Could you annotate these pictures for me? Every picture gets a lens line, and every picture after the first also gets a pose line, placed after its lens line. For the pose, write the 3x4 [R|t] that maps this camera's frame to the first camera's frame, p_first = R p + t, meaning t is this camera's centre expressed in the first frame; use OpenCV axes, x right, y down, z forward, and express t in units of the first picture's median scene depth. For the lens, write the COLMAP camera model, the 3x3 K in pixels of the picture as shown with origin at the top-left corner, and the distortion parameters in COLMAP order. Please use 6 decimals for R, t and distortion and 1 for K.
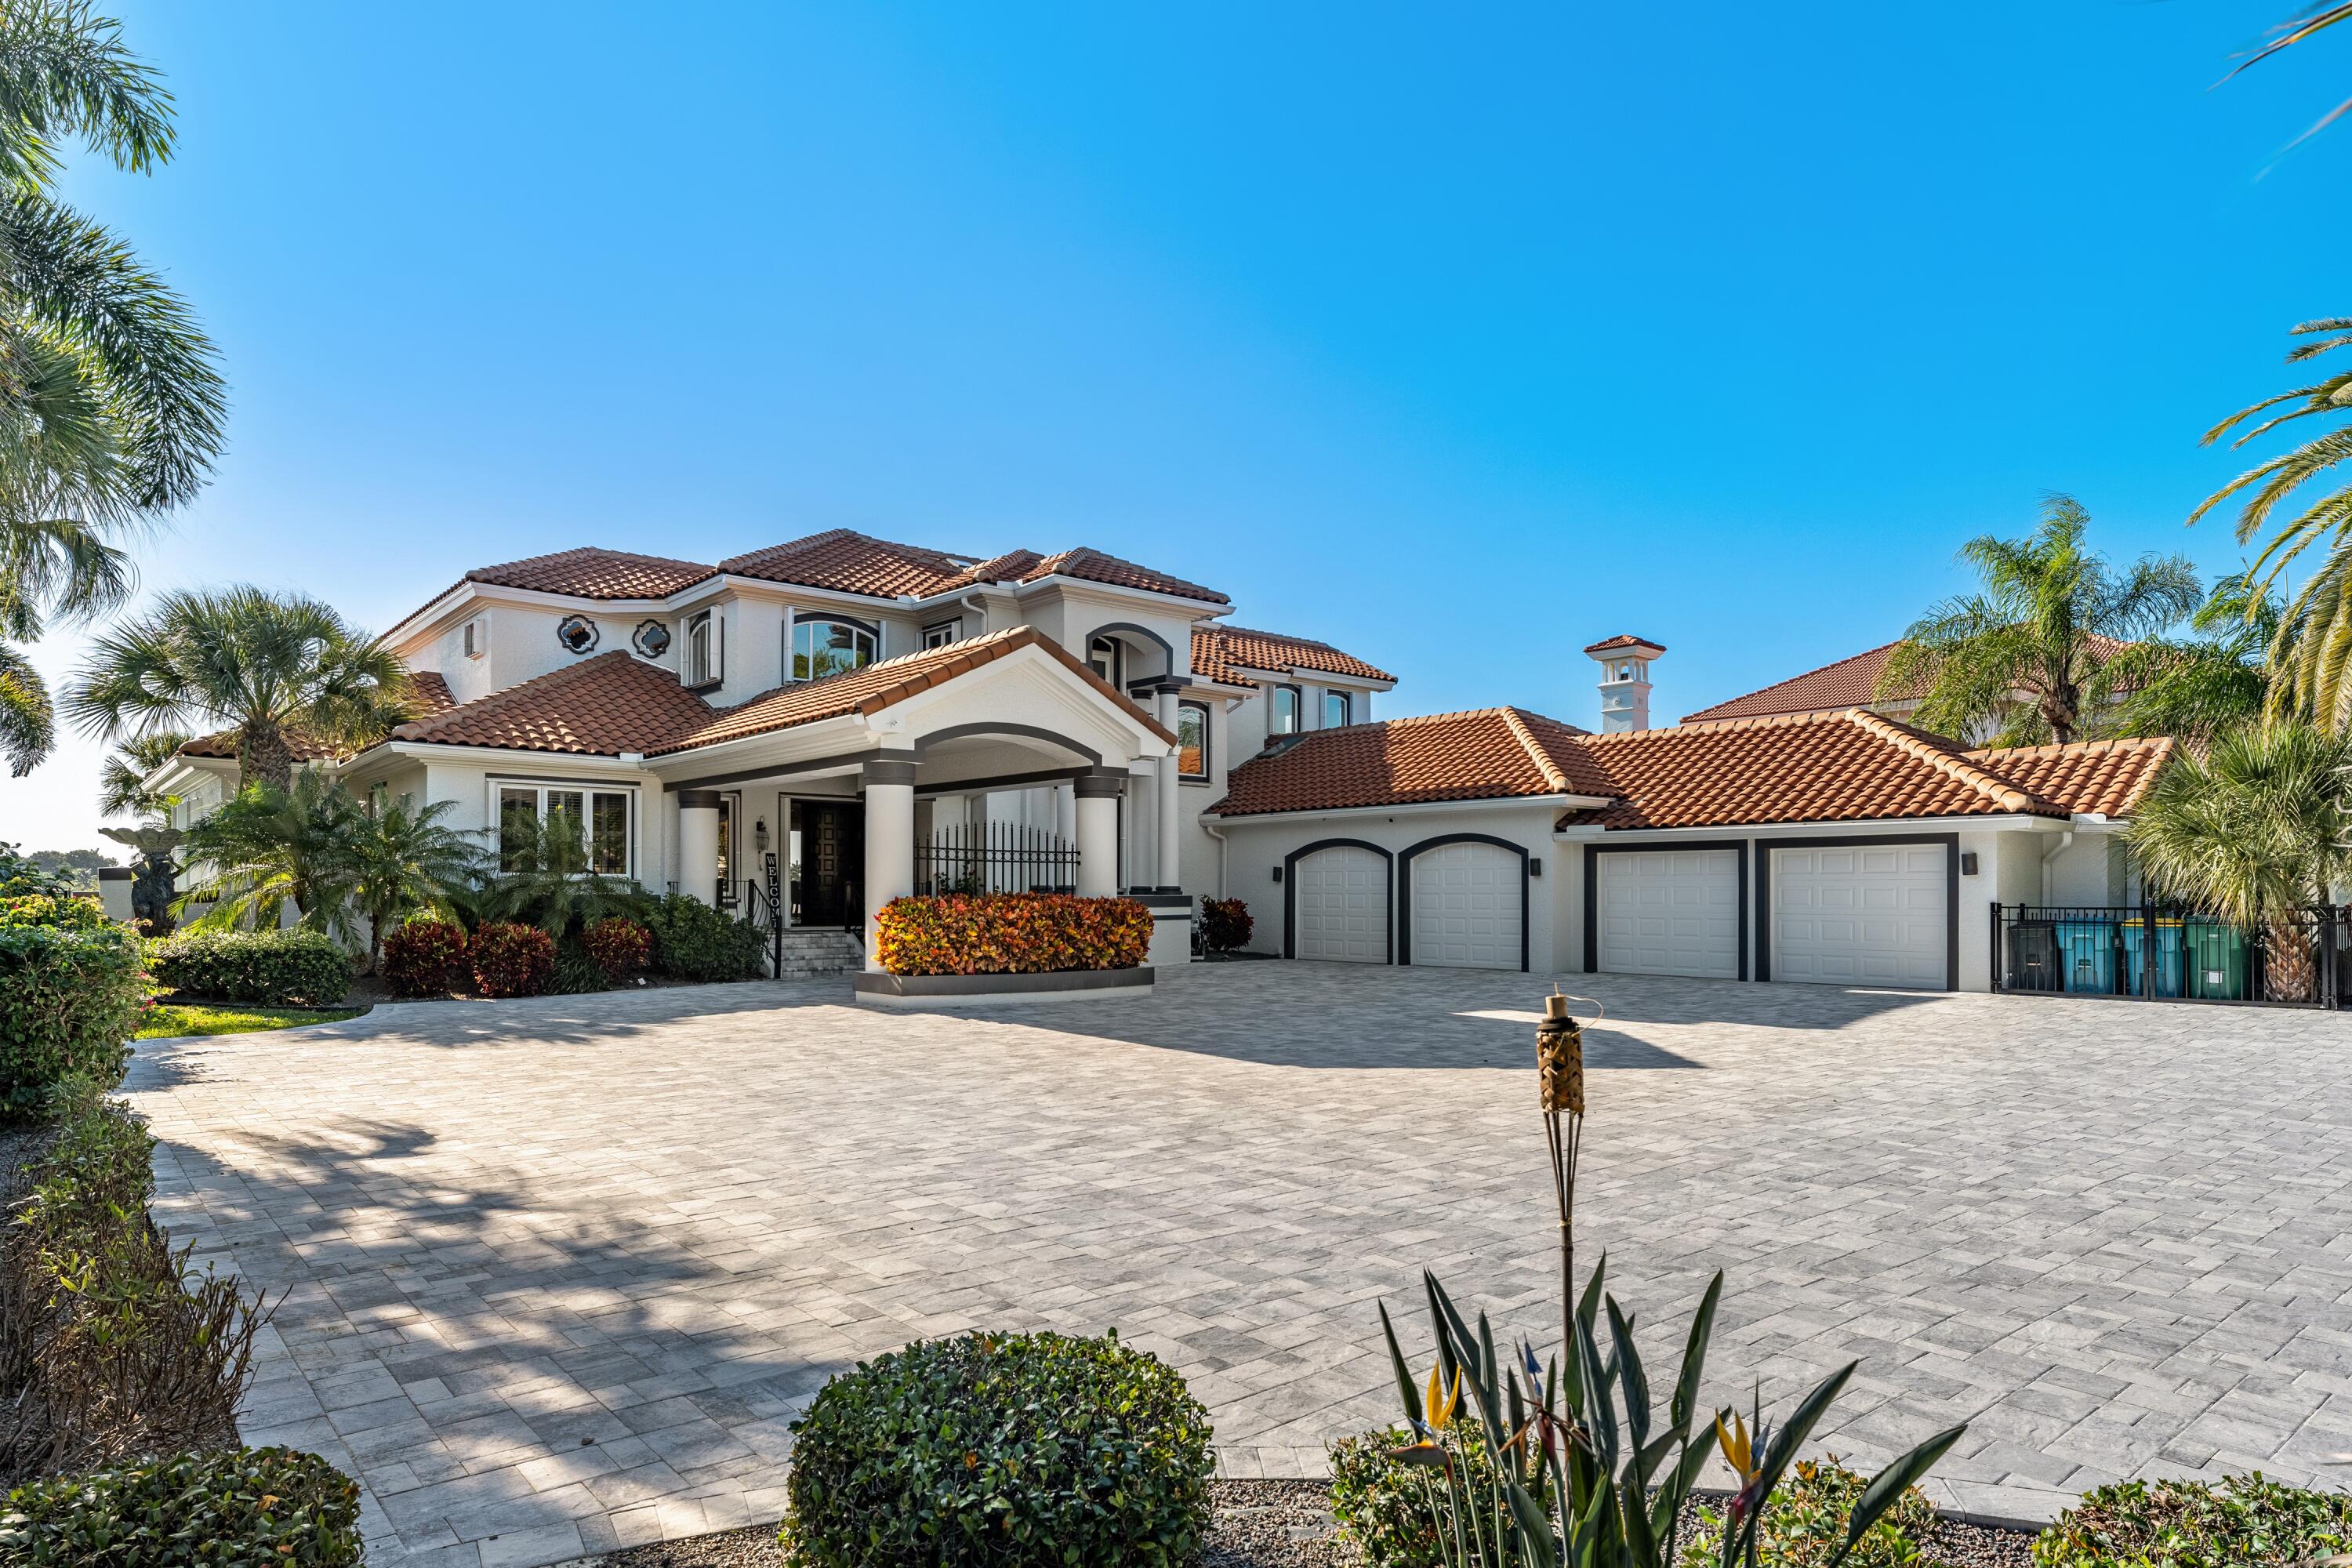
lens RADIAL K [[1327.5, 0, 1173.9], [0, 1327.5, 838.5], [0, 0, 1]] dist [-0.014790, -0.000726]
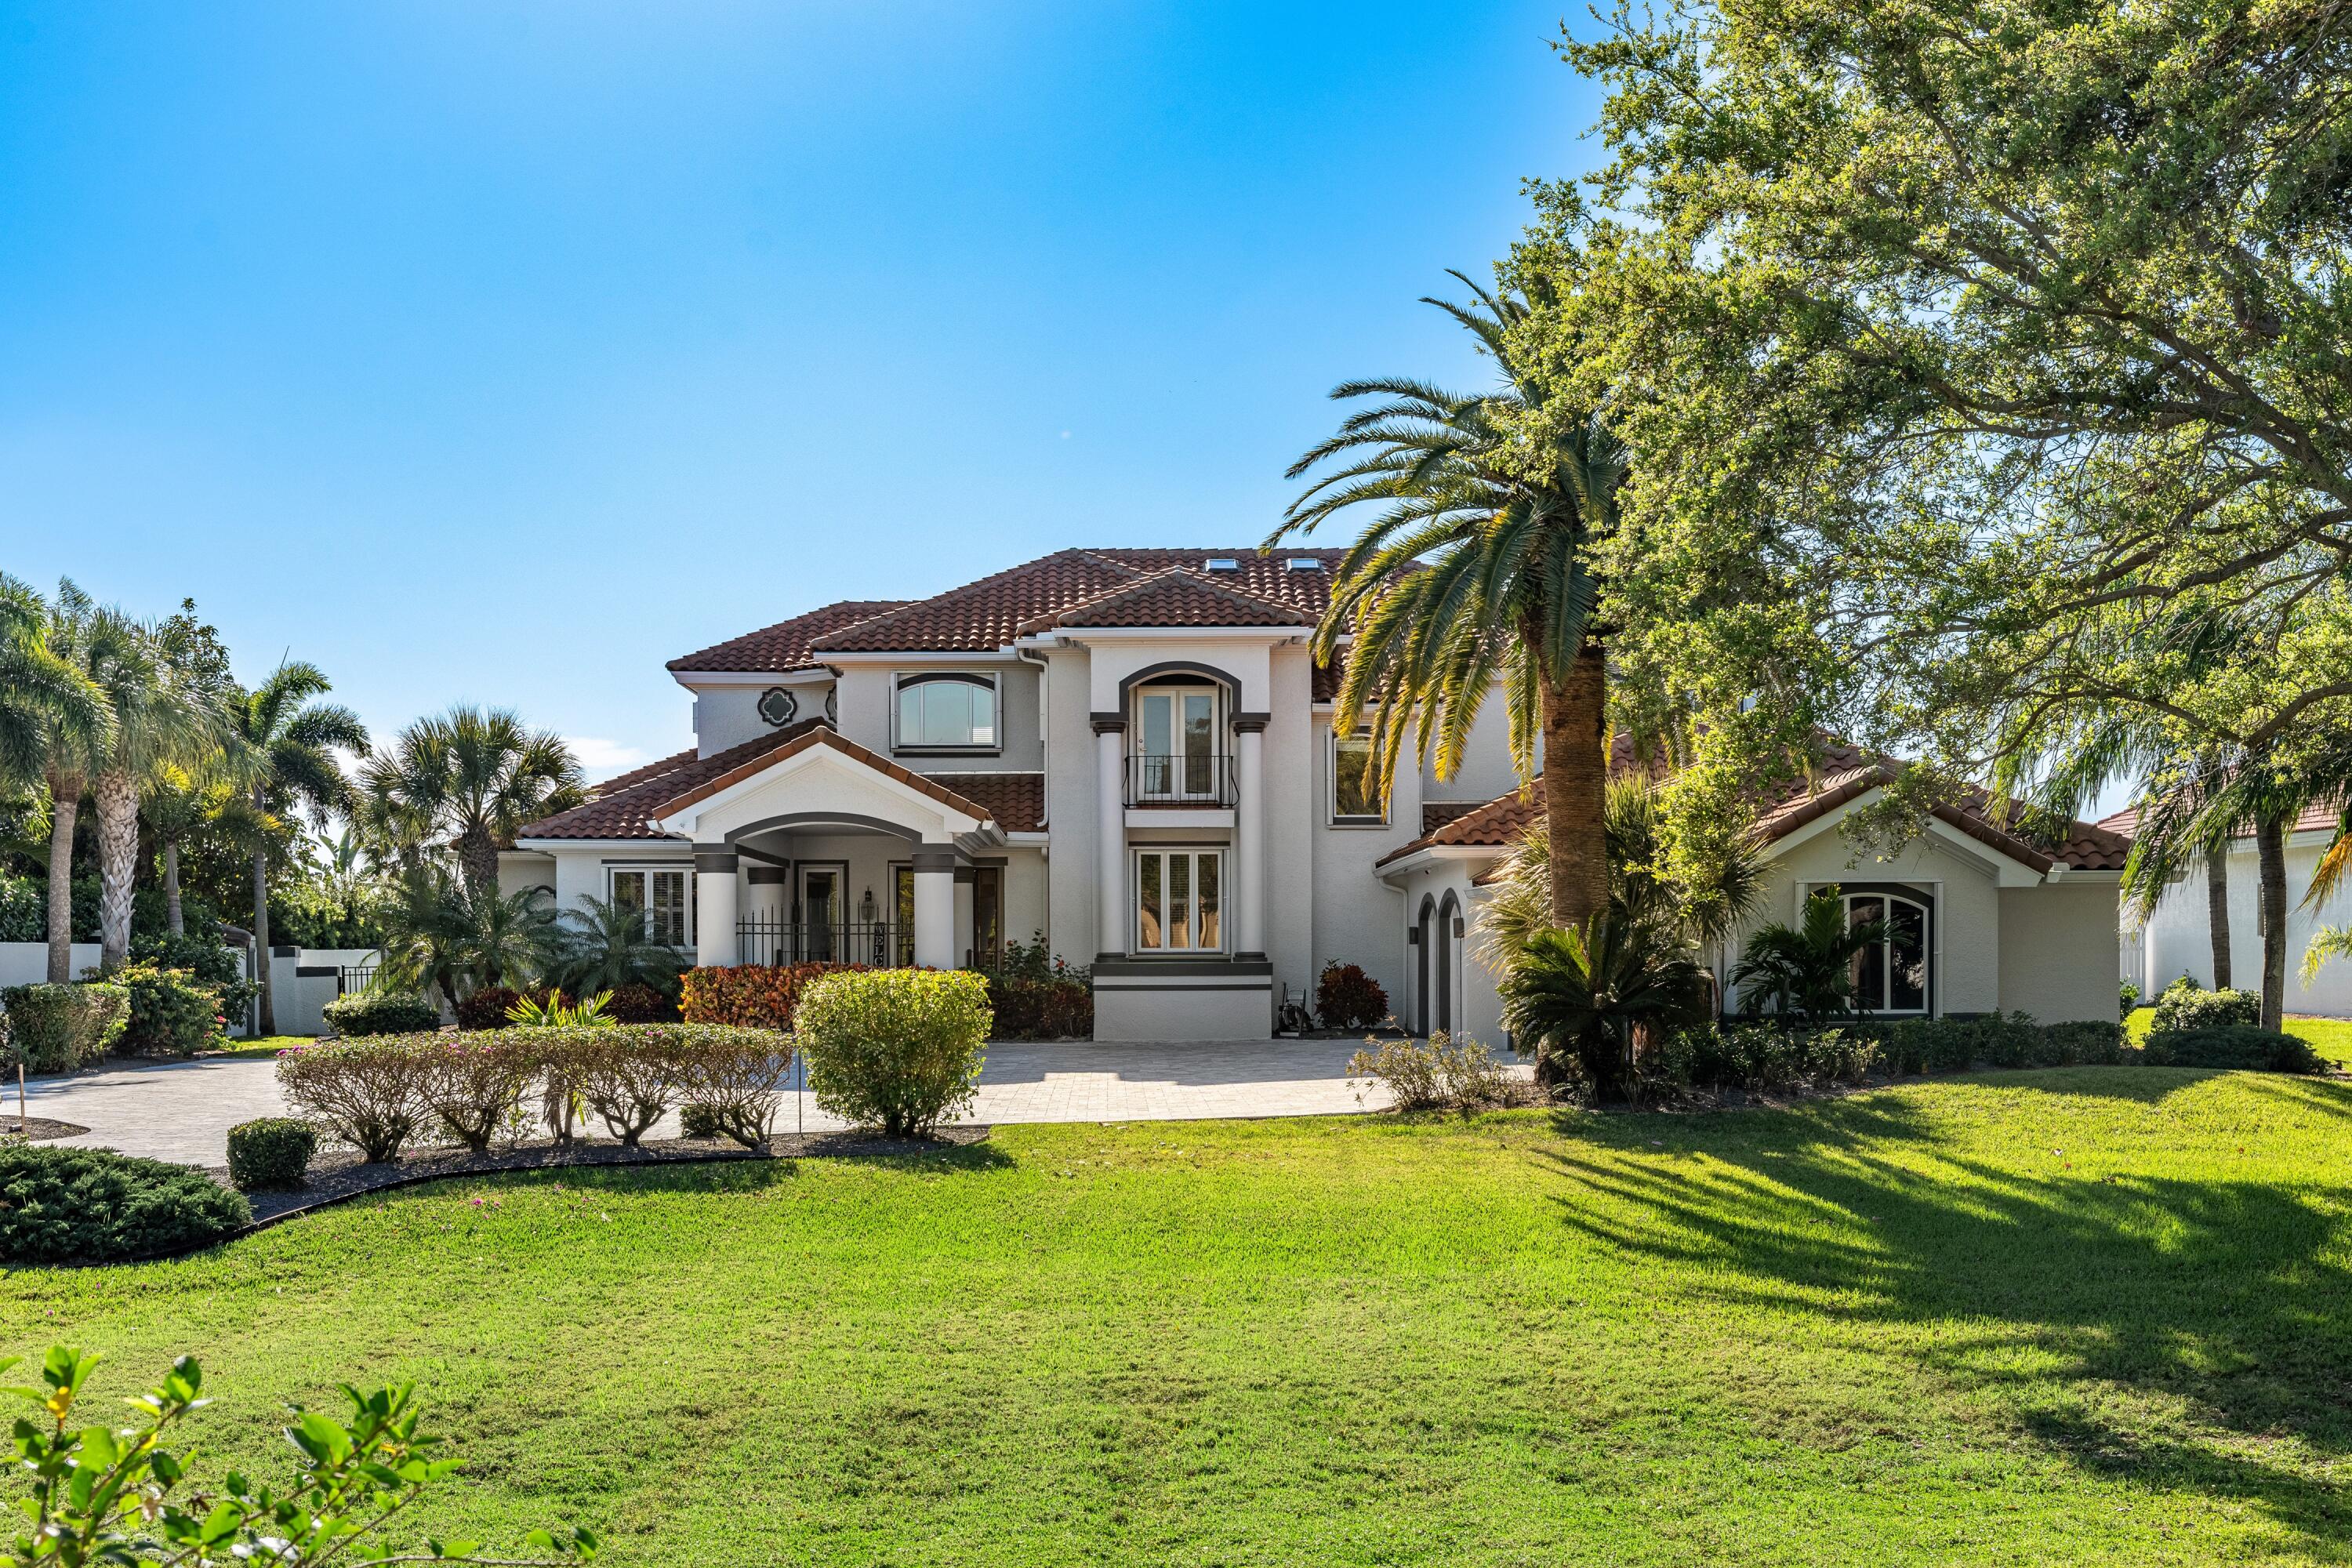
lens RADIAL K [[2876.1, 0, 1174.9], [0, 2876.1, 800.8], [0, 0, 1]] dist [0.089123, 0.000000]
pose [[0.773320, -0.039841, -0.632763, 1.355320], [0.031271, 0.999206, -0.024695, -0.021210], [0.633244, -0.000690, 0.773952, -0.577661]]
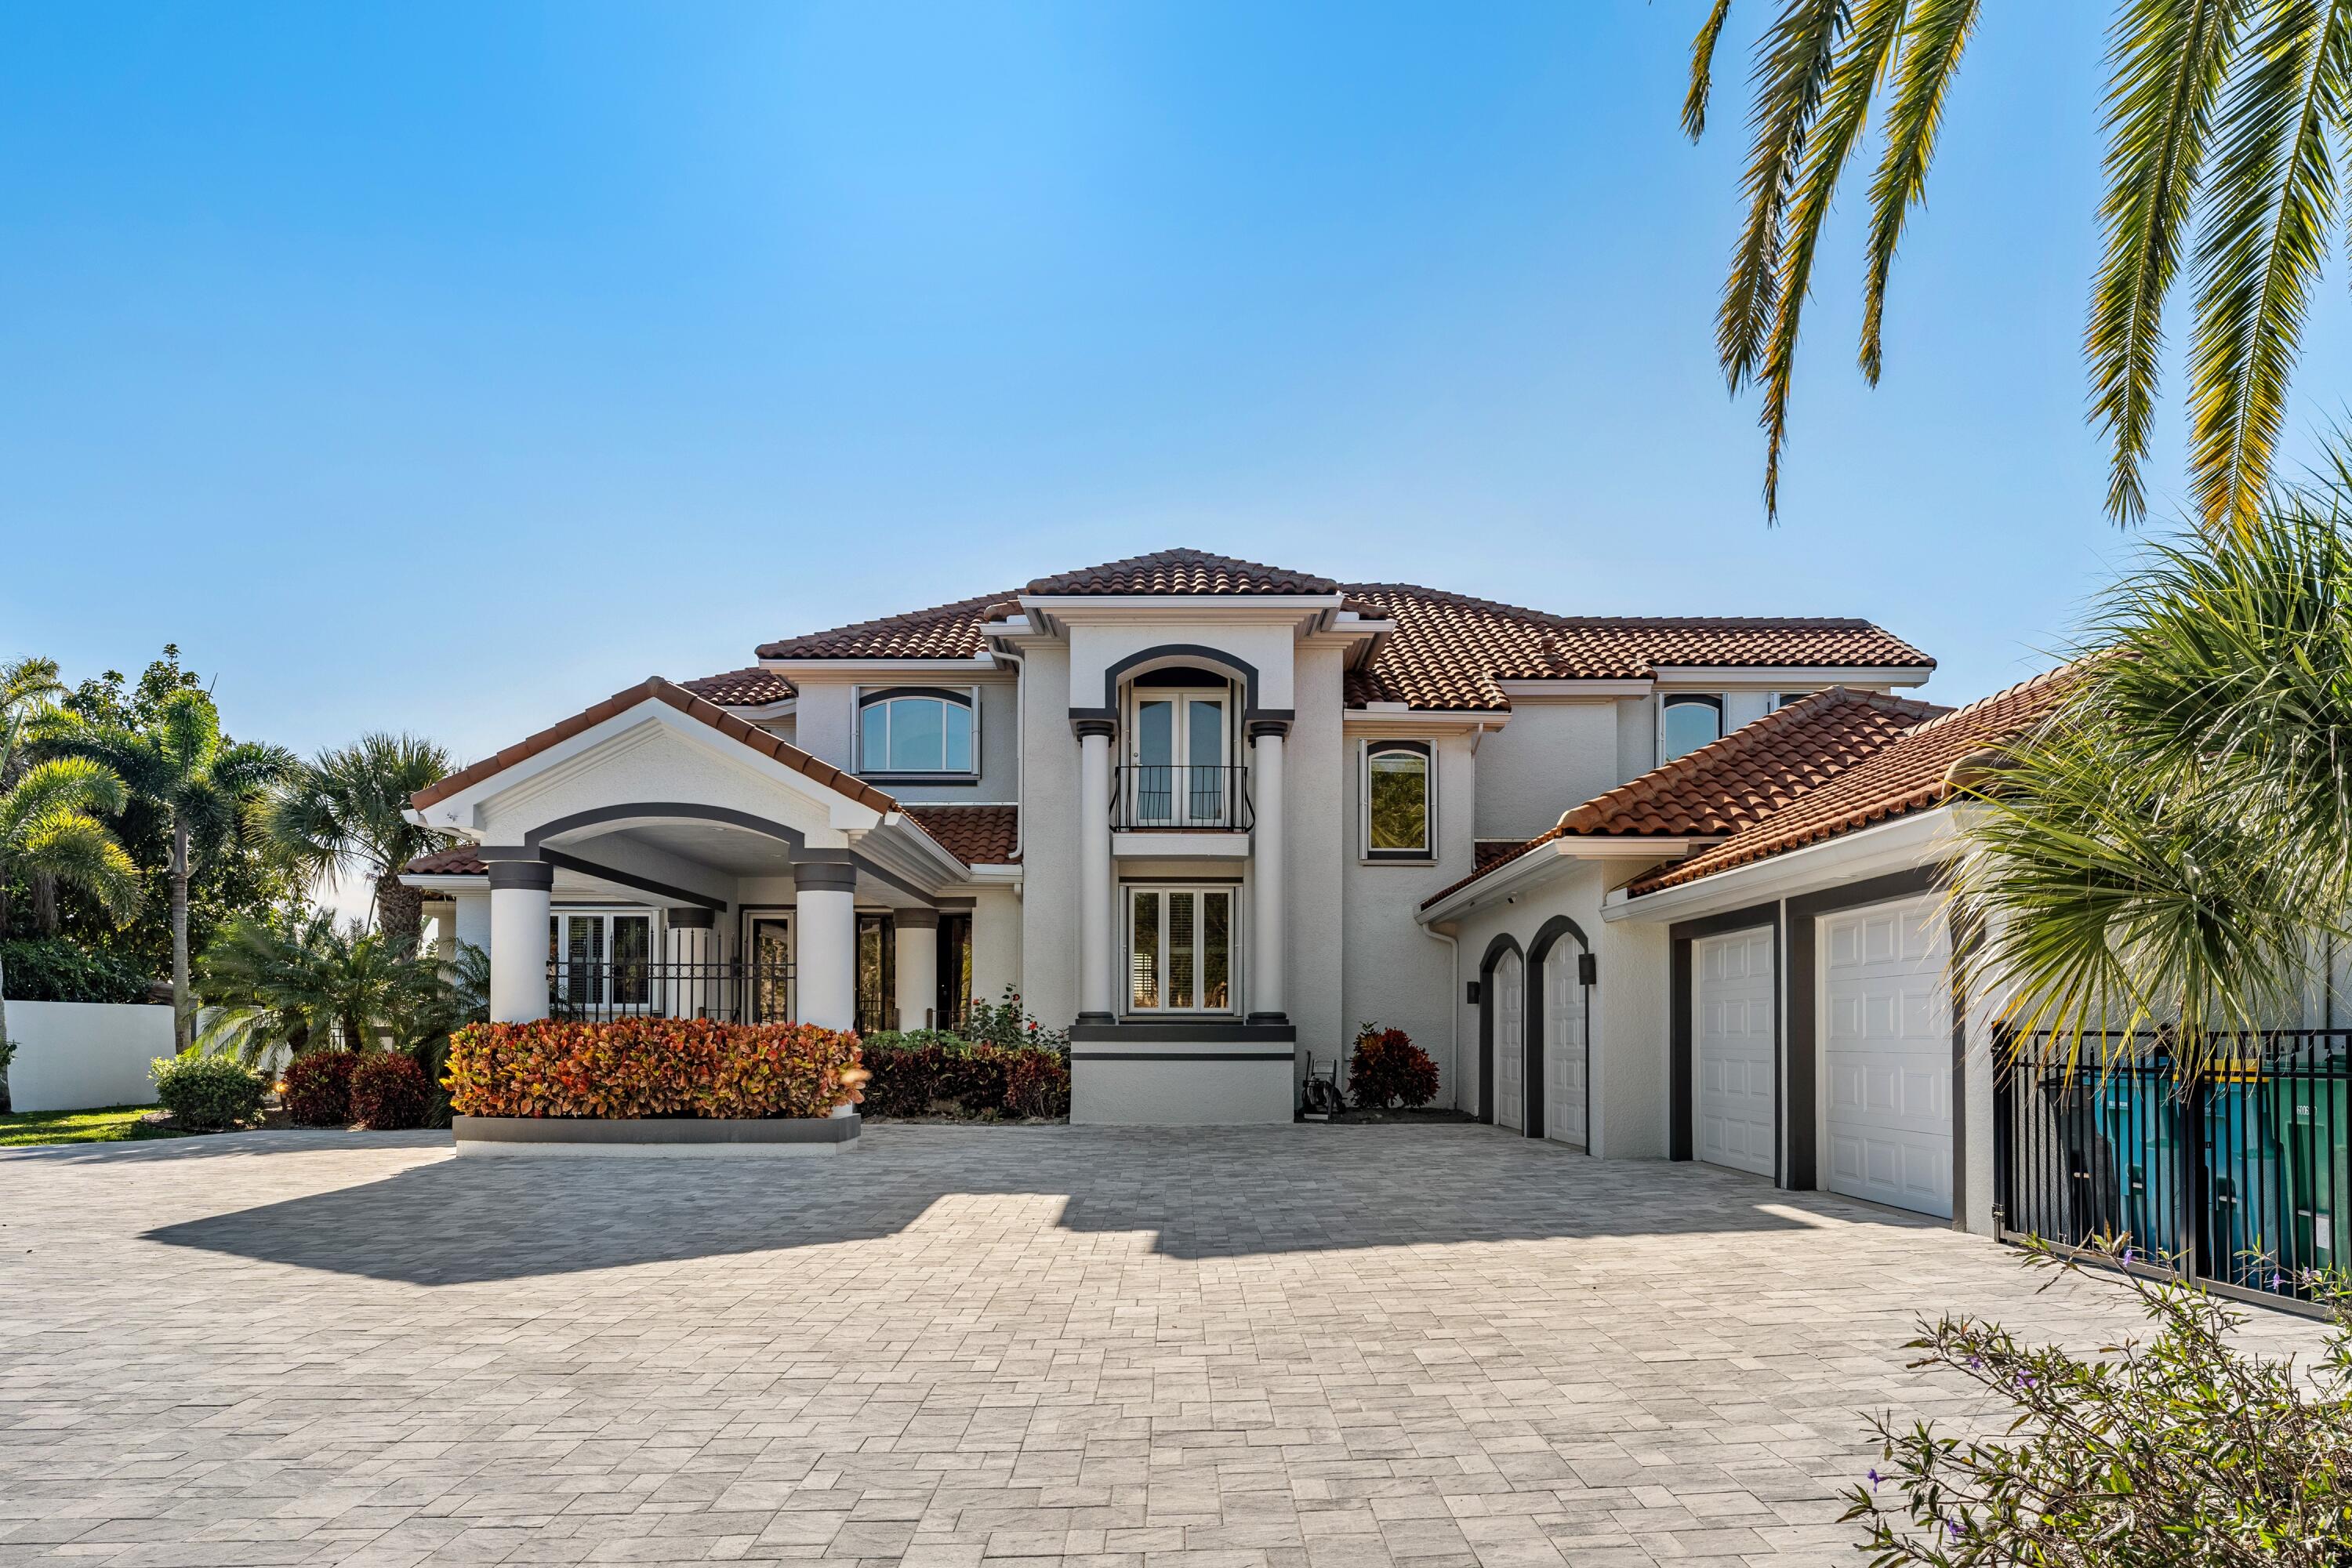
lens RADIAL K [[1703.0, 0, 1193.0], [0, 1703.0, 792.2], [0, 0, 1]] dist [0.012144, 0.000111]
pose [[0.767585, -0.091727, -0.634349, 0.632191], [0.025403, 0.993283, -0.112890, 0.025024], [0.640443, 0.070539, 0.764759, 0.337151]]
